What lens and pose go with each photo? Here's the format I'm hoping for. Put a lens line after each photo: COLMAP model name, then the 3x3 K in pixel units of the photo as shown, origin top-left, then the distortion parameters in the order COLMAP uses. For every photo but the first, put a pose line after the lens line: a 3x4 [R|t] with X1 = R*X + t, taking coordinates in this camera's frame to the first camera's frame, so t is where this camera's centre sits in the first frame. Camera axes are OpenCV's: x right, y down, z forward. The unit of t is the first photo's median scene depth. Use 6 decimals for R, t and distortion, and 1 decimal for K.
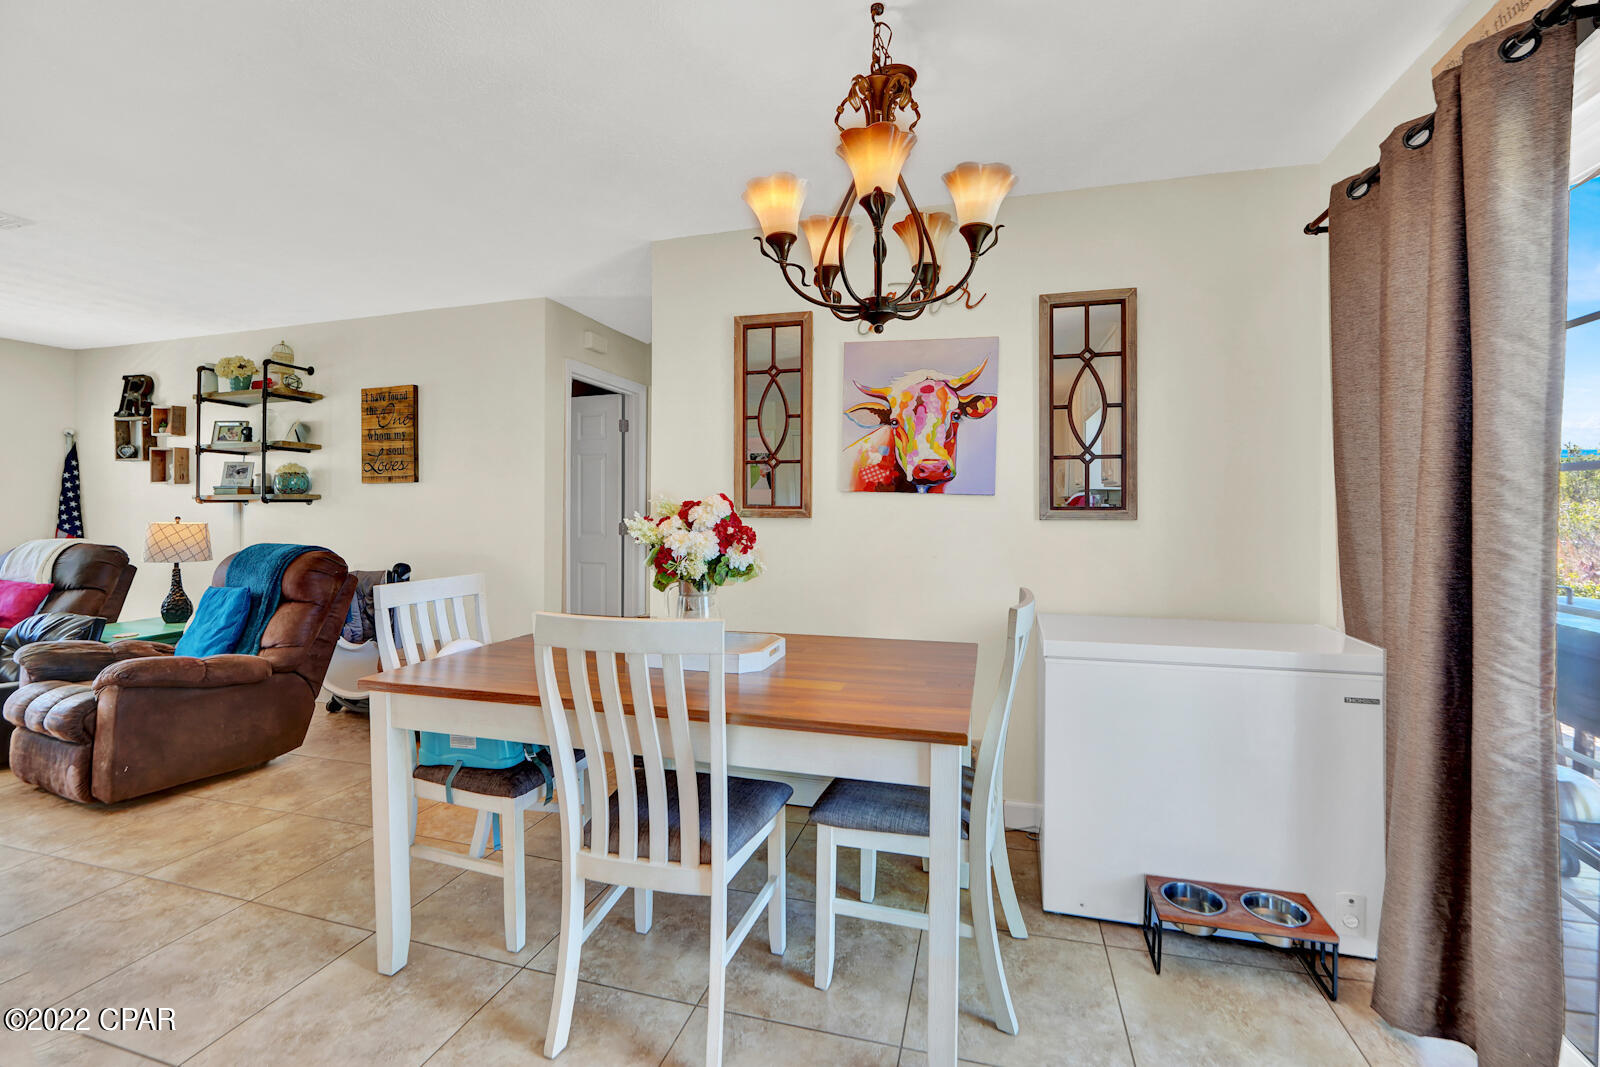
lens RADIAL K [[668.1, 0, 799.2], [0, 668.1, 522.4], [0, 0, 1]] dist [-0.027158, 0.004386]
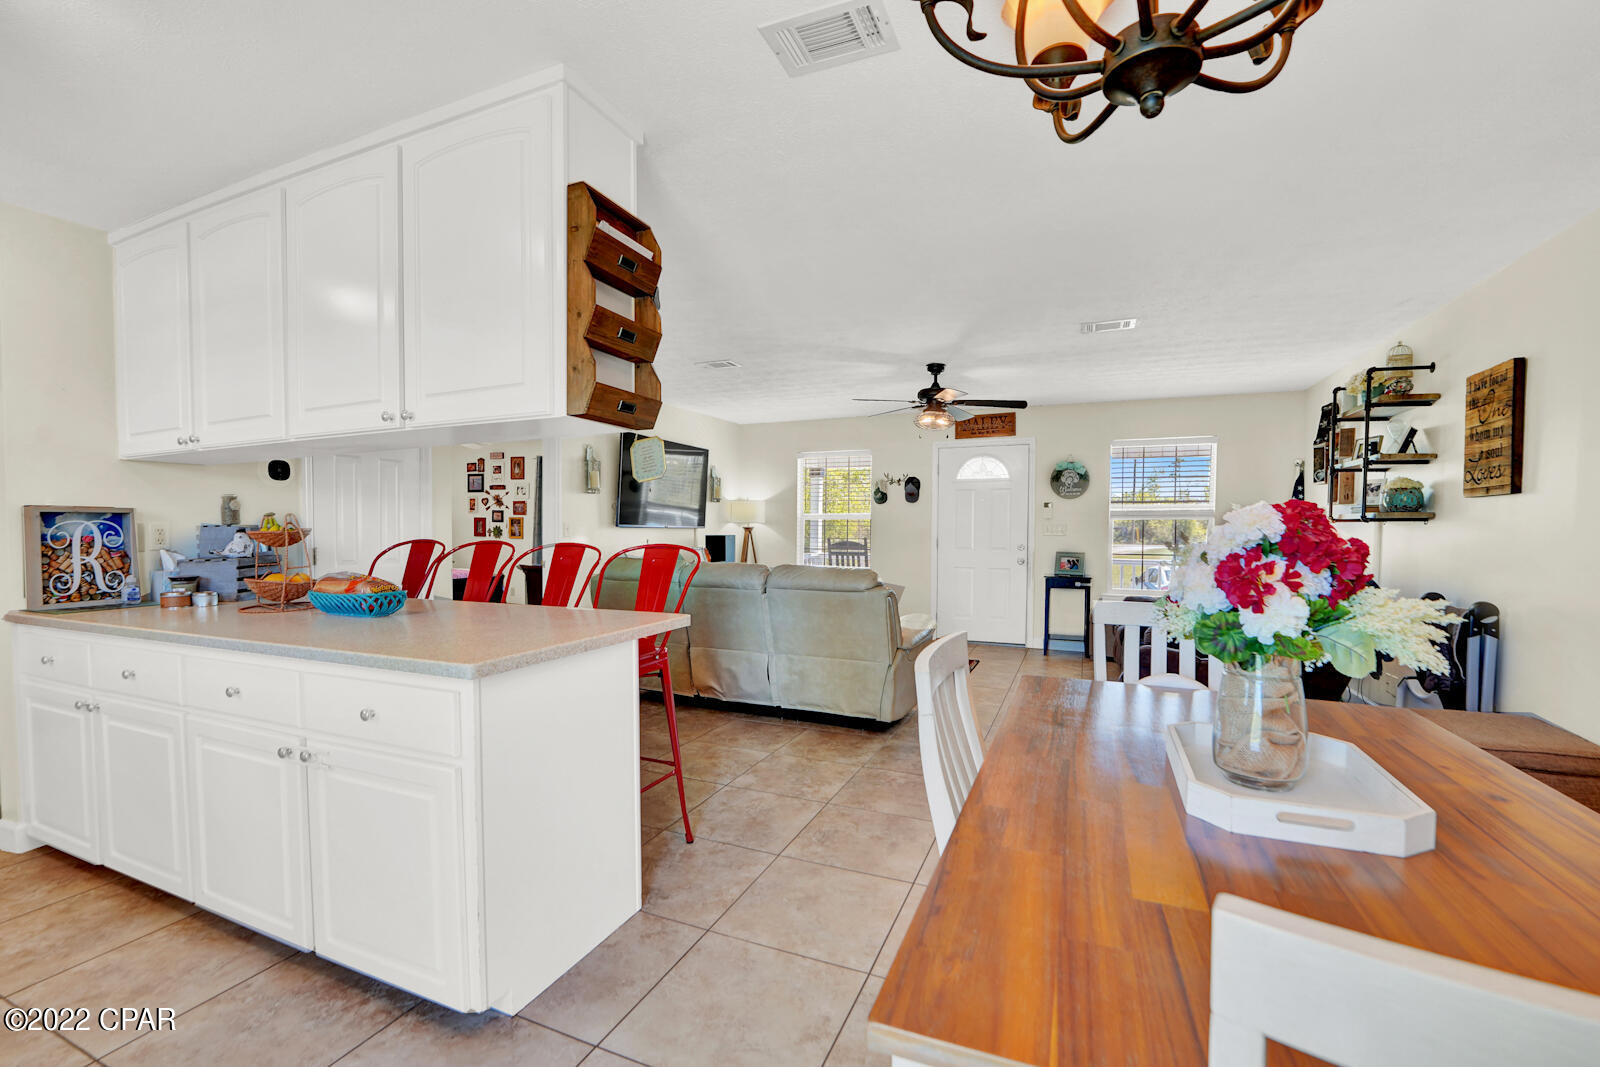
lens RADIAL K [[668.1, 0, 790.4], [0, 668.1, 552.2], [0, 0, 1]] dist [-0.027158, 0.004386]
pose [[-0.146935, 0.042267, -0.988243, 0.349613], [-0.026127, 0.998572, 0.046593, -0.013995], [0.988801, 0.032666, -0.145621, 0.486491]]
